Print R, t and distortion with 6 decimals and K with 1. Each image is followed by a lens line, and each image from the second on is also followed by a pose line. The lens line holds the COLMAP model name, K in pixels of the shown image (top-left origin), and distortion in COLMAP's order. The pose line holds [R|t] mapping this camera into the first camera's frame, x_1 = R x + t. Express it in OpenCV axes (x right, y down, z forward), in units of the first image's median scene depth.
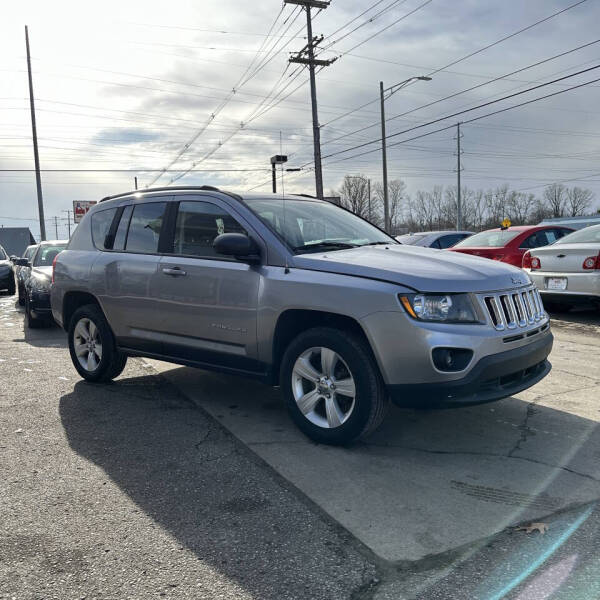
lens RADIAL K [[559.1, 0, 299.6], [0, 559.1, 297.3], [0, 0, 1]] dist [0.109355, -0.192379]
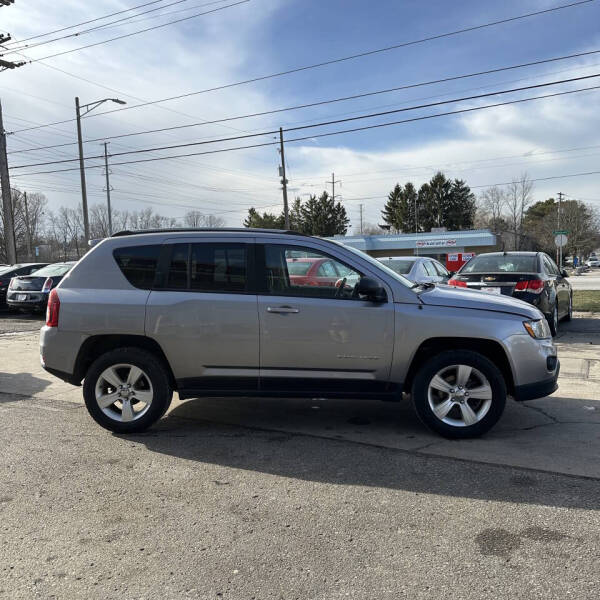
lens RADIAL K [[559.1, 0, 299.6], [0, 559.1, 297.3], [0, 0, 1]] dist [0.109355, -0.192379]
pose [[0.810714, -0.022547, 0.585008, -0.862703], [0.042450, 0.998892, -0.020329, -0.048829], [-0.583901, 0.041315, 0.810773, 0.114318]]
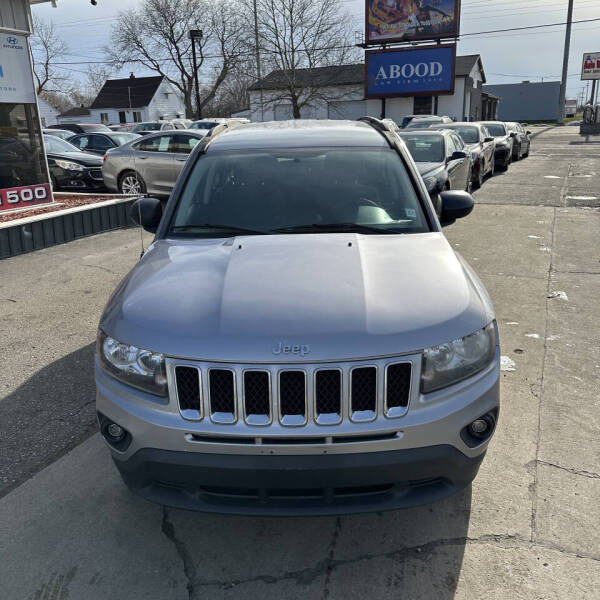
lens RADIAL K [[559.1, 0, 299.6], [0, 559.1, 297.3], [0, 0, 1]] dist [0.109355, -0.192379]
pose [[0.635510, 0.246697, -0.731620, 0.688216], [-0.059593, 0.960427, 0.272084, -0.207524], [0.769790, -0.129312, 0.625062, 0.551428]]
